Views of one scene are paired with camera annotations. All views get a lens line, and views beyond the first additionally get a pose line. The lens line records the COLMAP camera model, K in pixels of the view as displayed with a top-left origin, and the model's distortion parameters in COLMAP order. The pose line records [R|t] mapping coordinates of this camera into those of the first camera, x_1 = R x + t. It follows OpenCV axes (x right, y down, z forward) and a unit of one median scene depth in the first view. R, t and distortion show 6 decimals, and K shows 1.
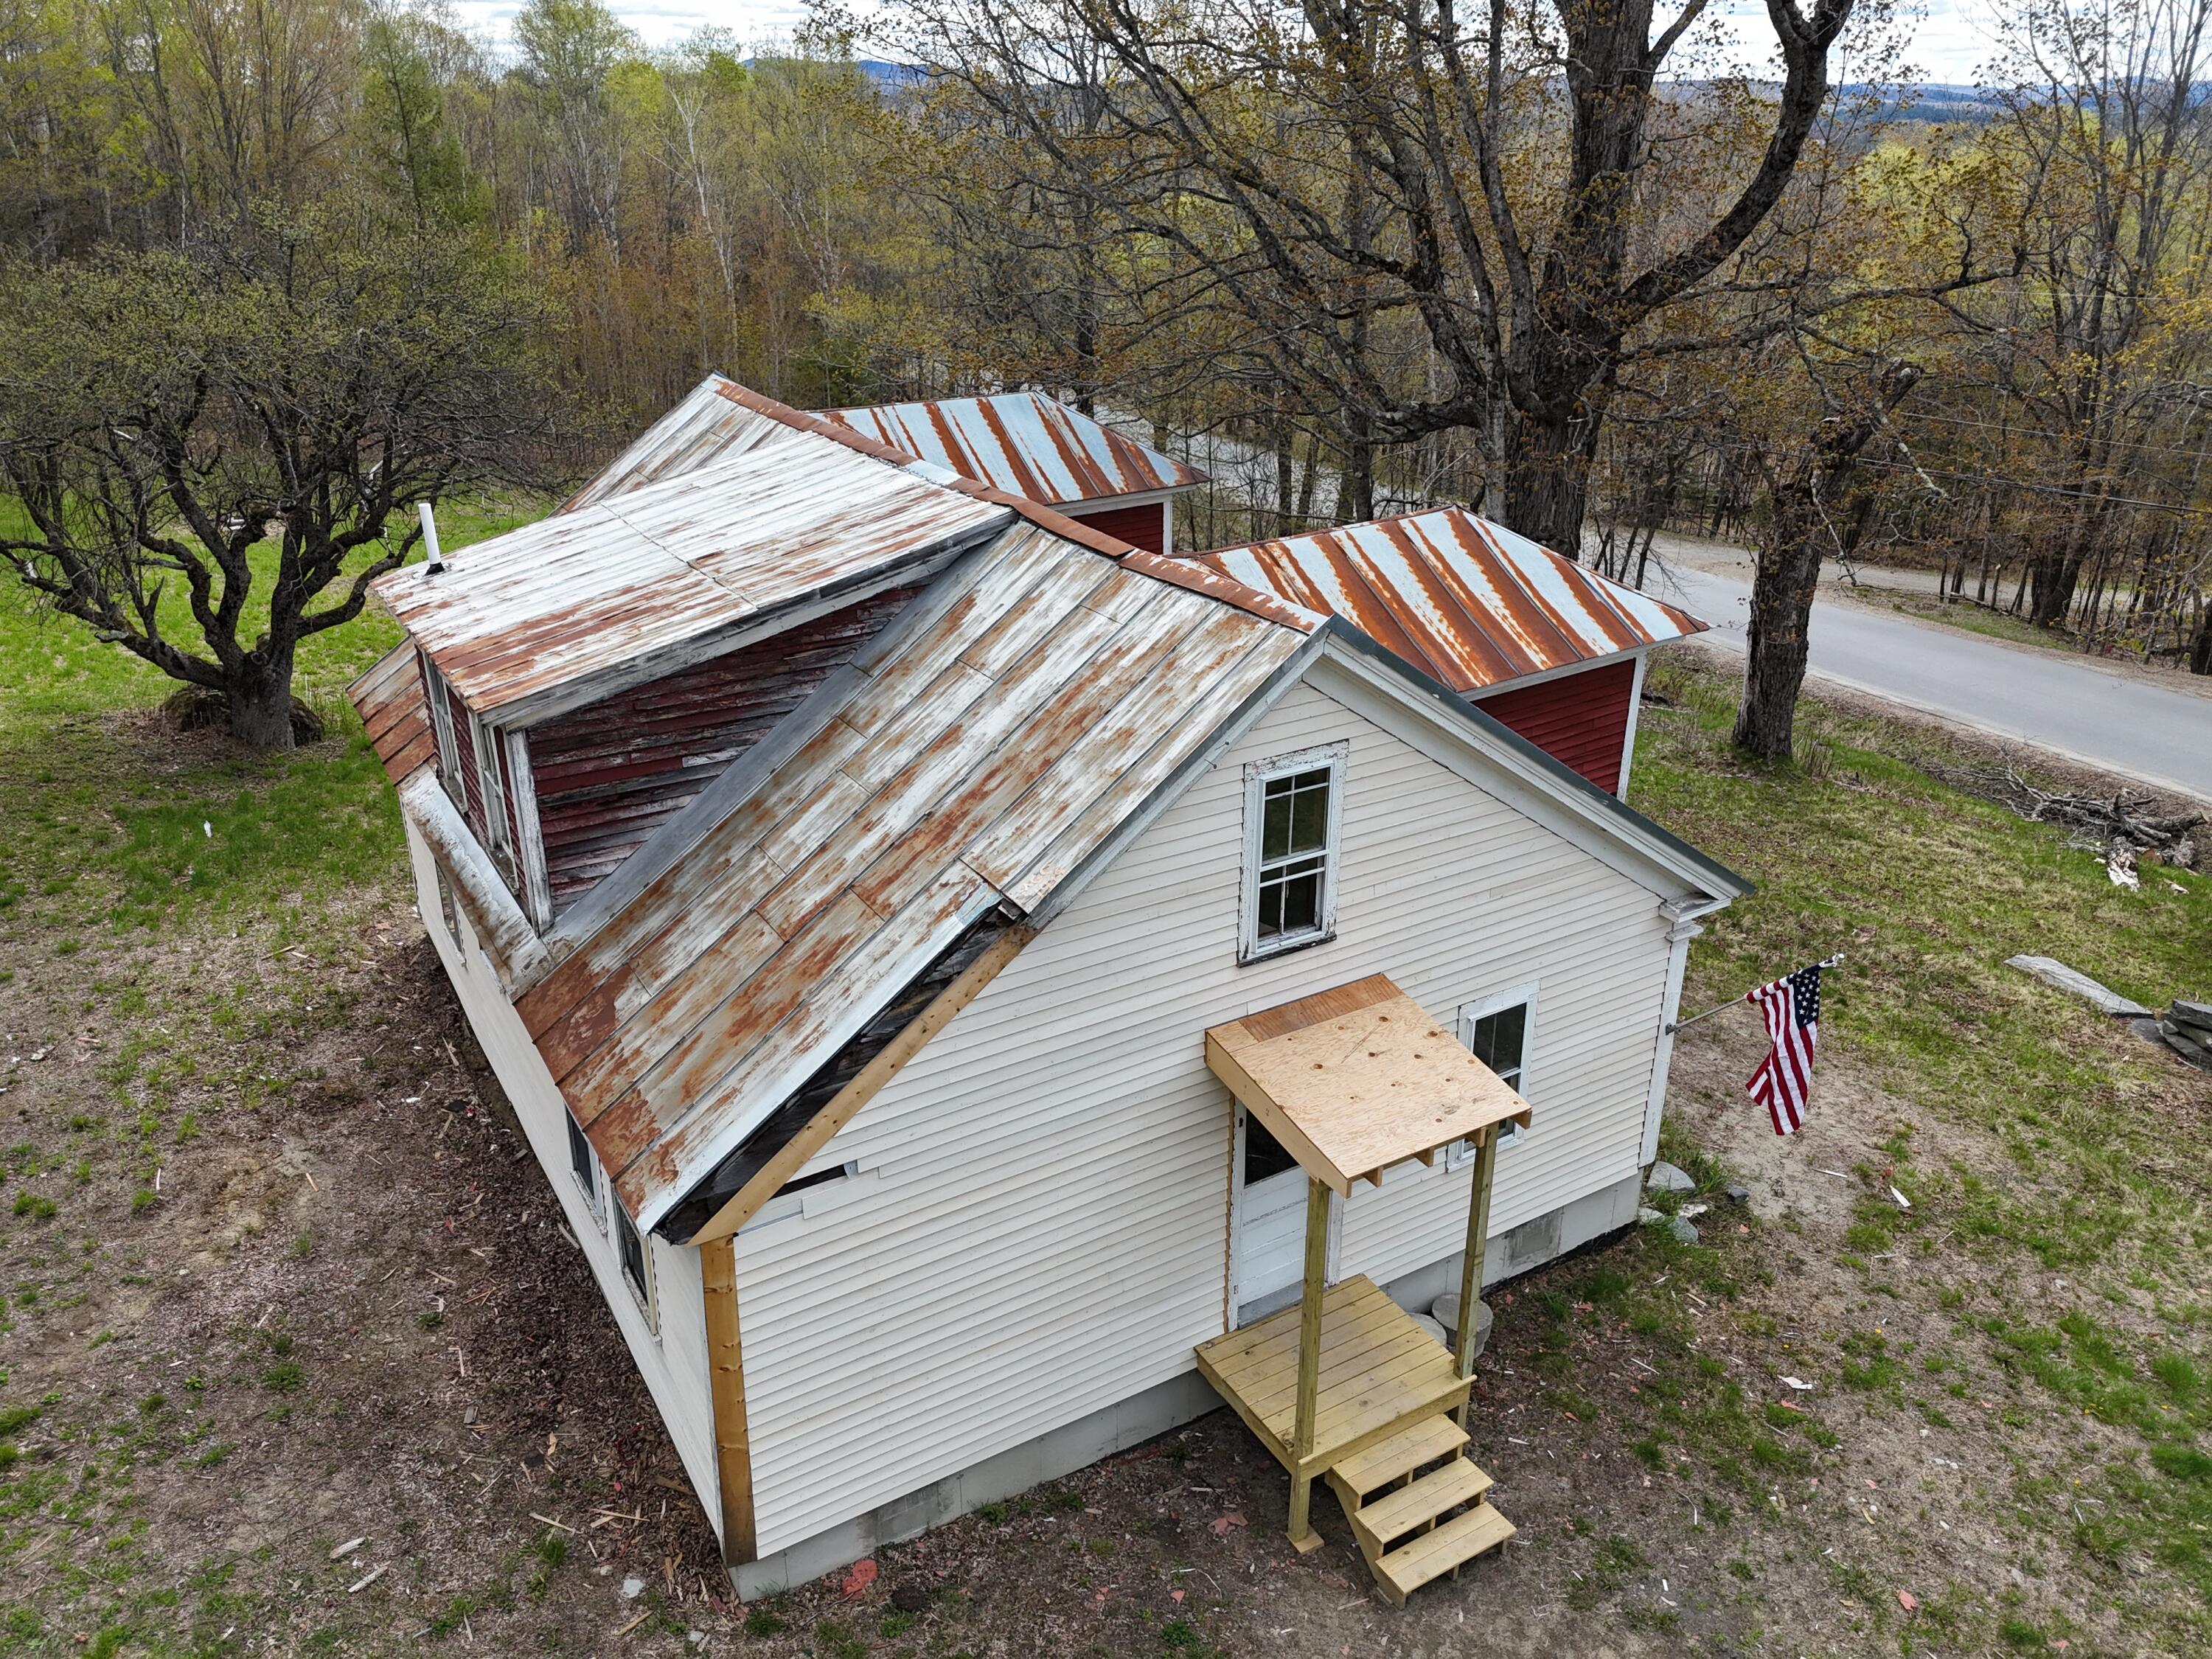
lens RADIAL K [[1614.1, 0, 1106.0], [0, 1614.1, 829.5], [0, 0, 1]] dist [0.060515, -0.050573]
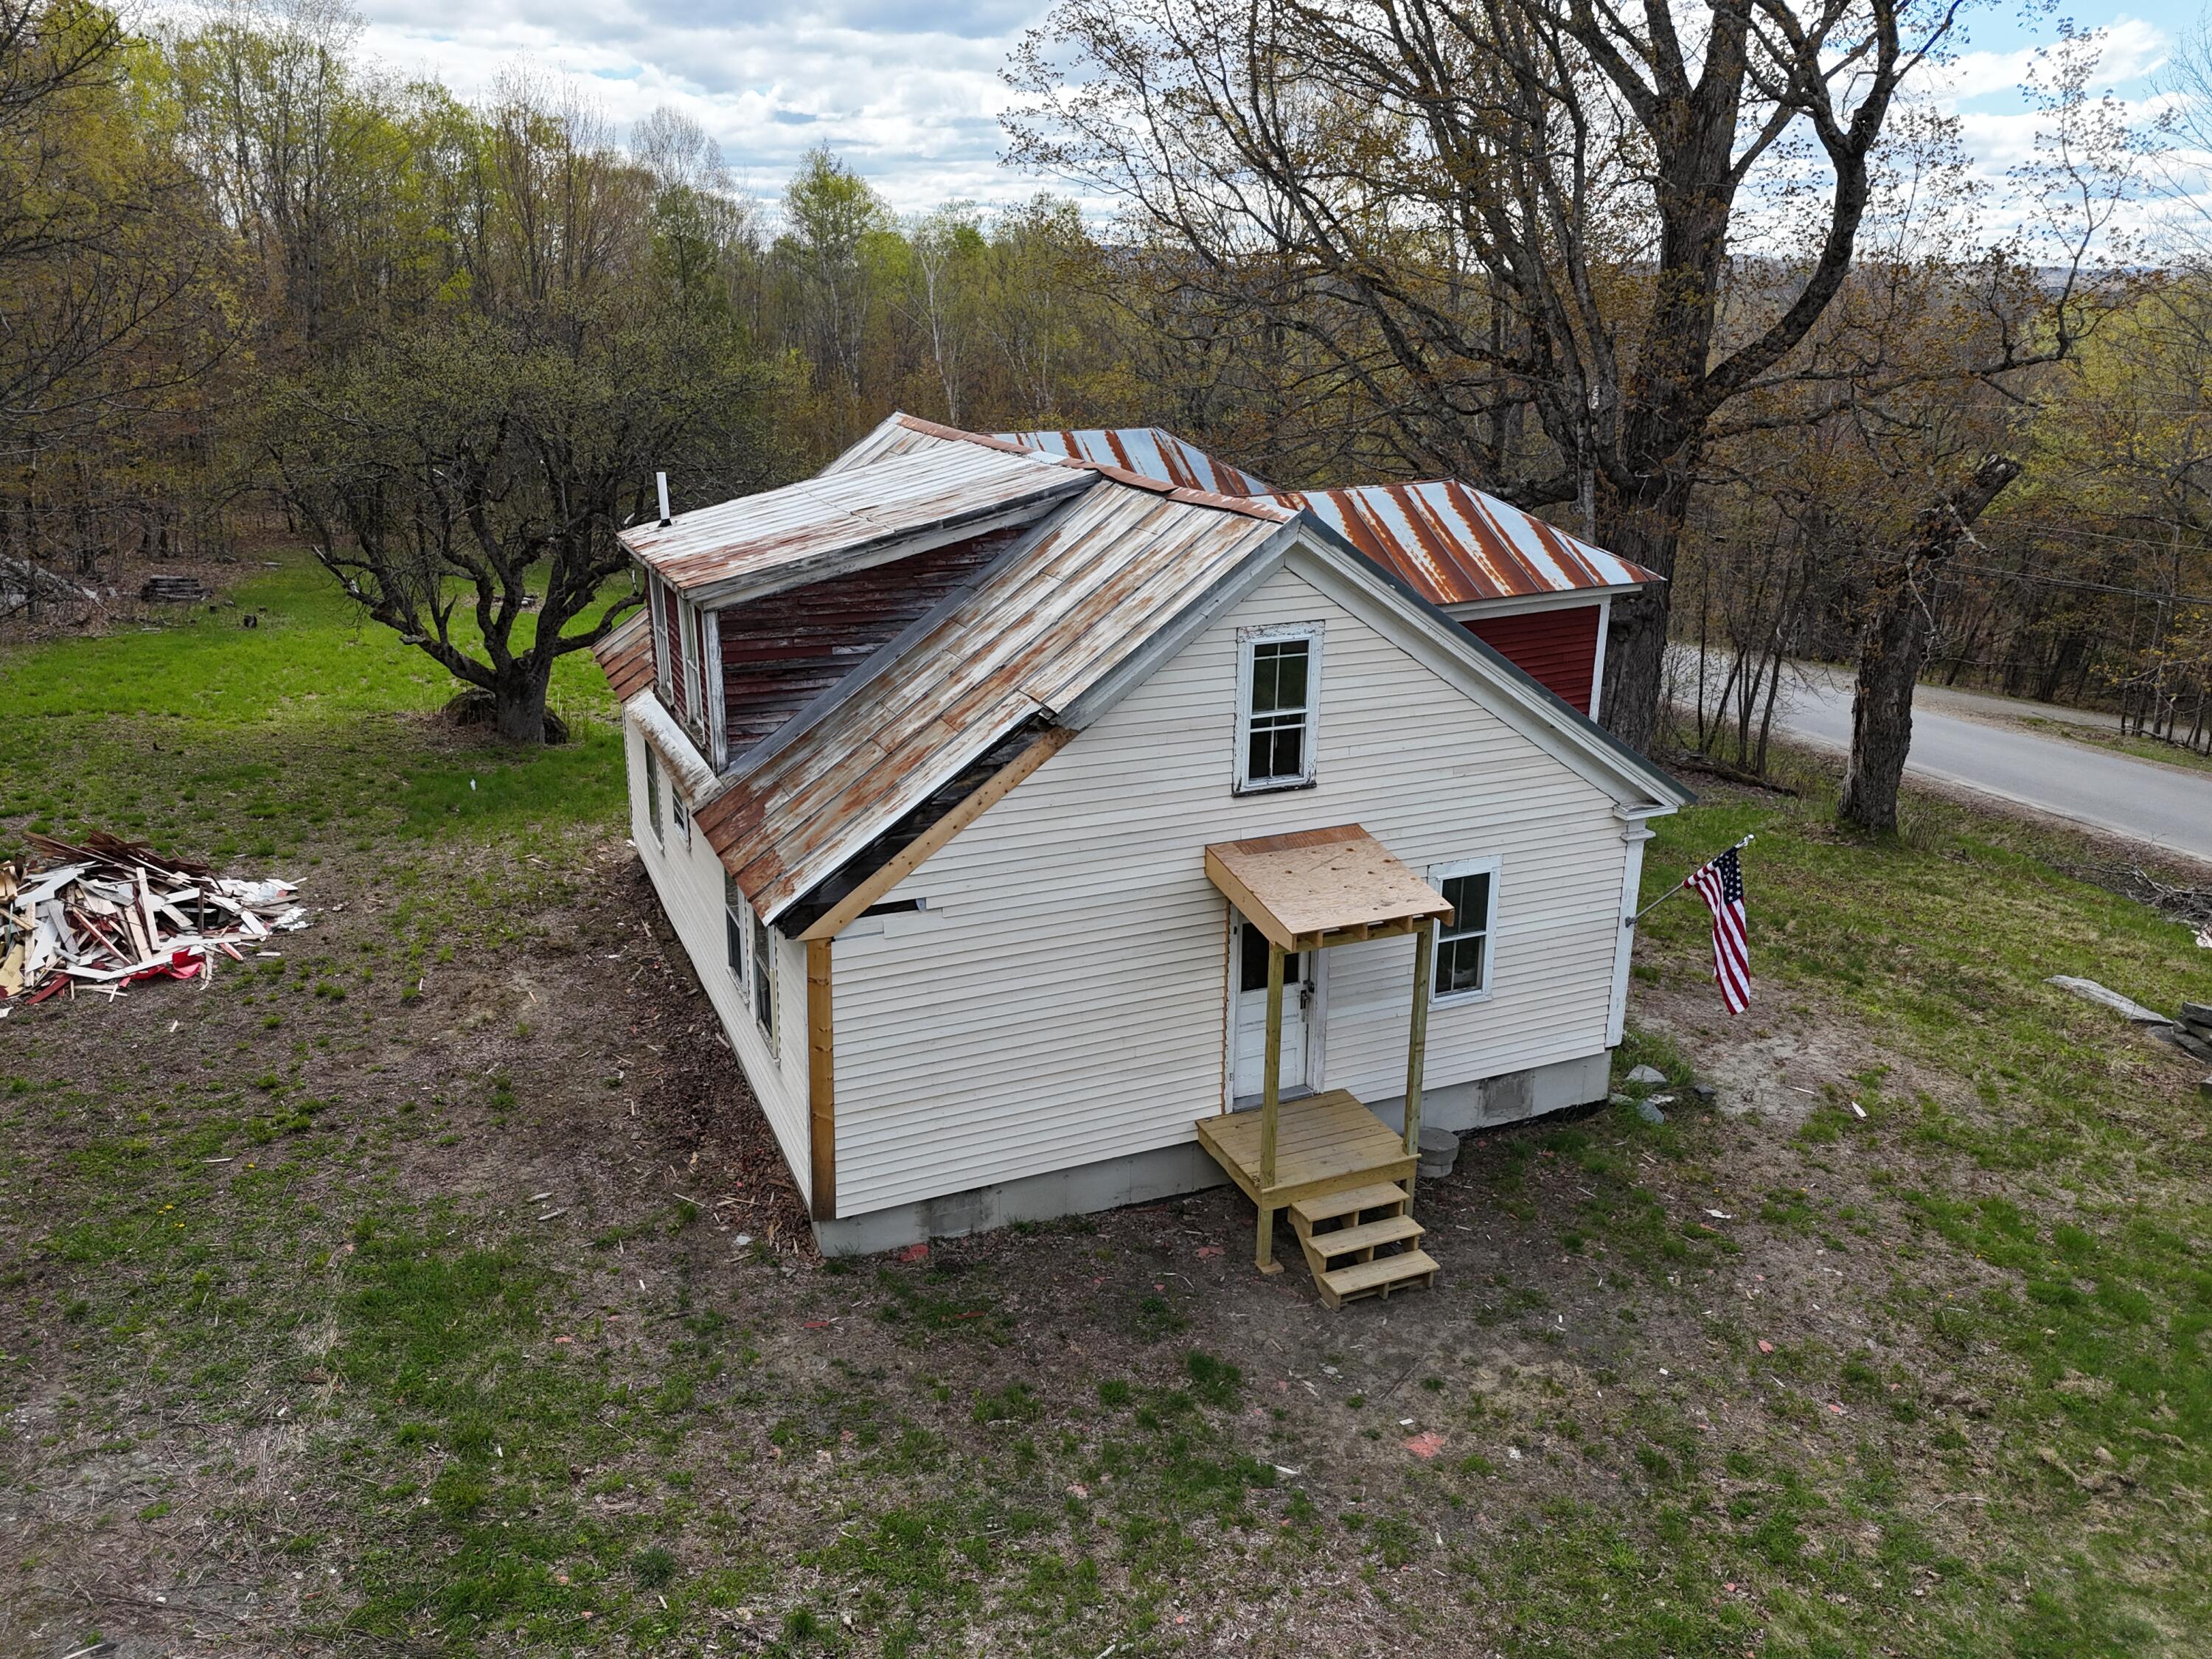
lens RADIAL K [[1614.1, 0, 1106.0], [0, 1614.1, 829.5], [0, 0, 1]] dist [0.060515, -0.050573]
pose [[0.991048, 0.047819, -0.124646, 0.123007], [-0.059410, 0.994078, -0.090992, 0.201837], [0.119556, 0.097583, 0.988020, -0.239676]]
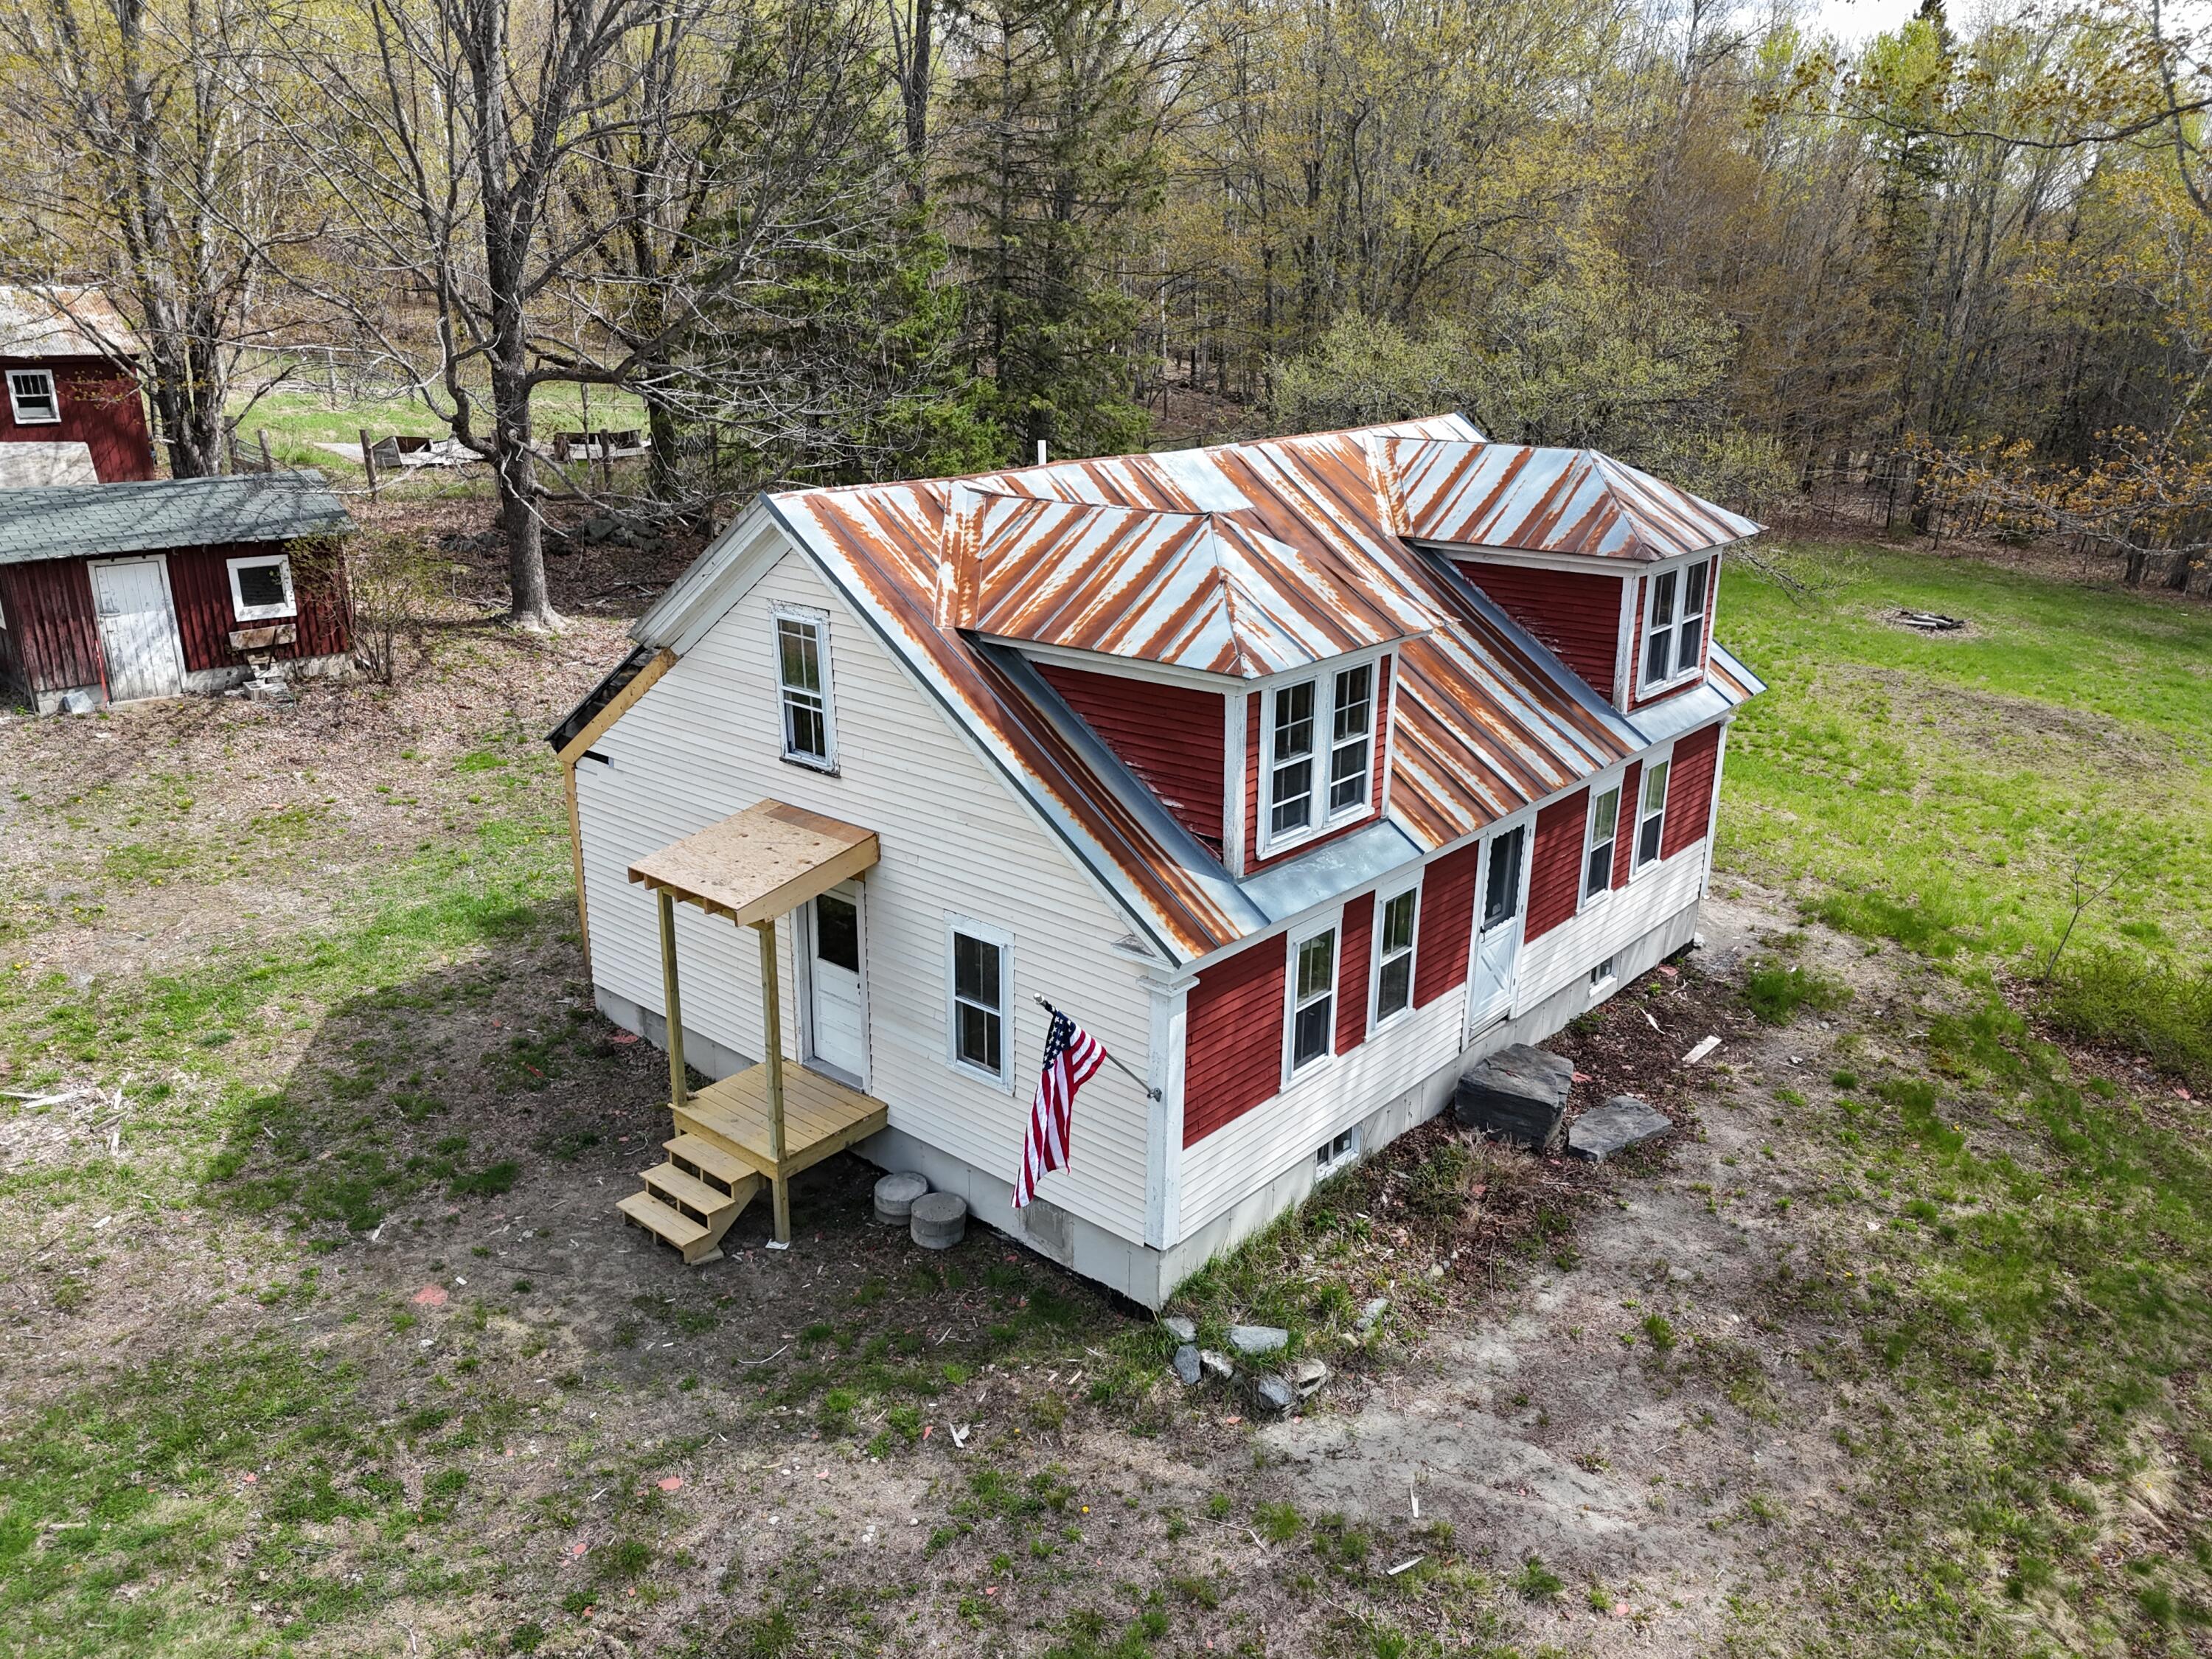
lens RADIAL K [[1614.1, 0, 1106.0], [0, 1614.1, 829.5], [0, 0, 1]] dist [0.060515, -0.050573]
pose [[0.319918, 0.313650, -0.894022, 1.209367], [-0.391477, 0.903057, 0.176733, -0.180121], [0.862785, 0.293449, 0.411691, 0.598568]]
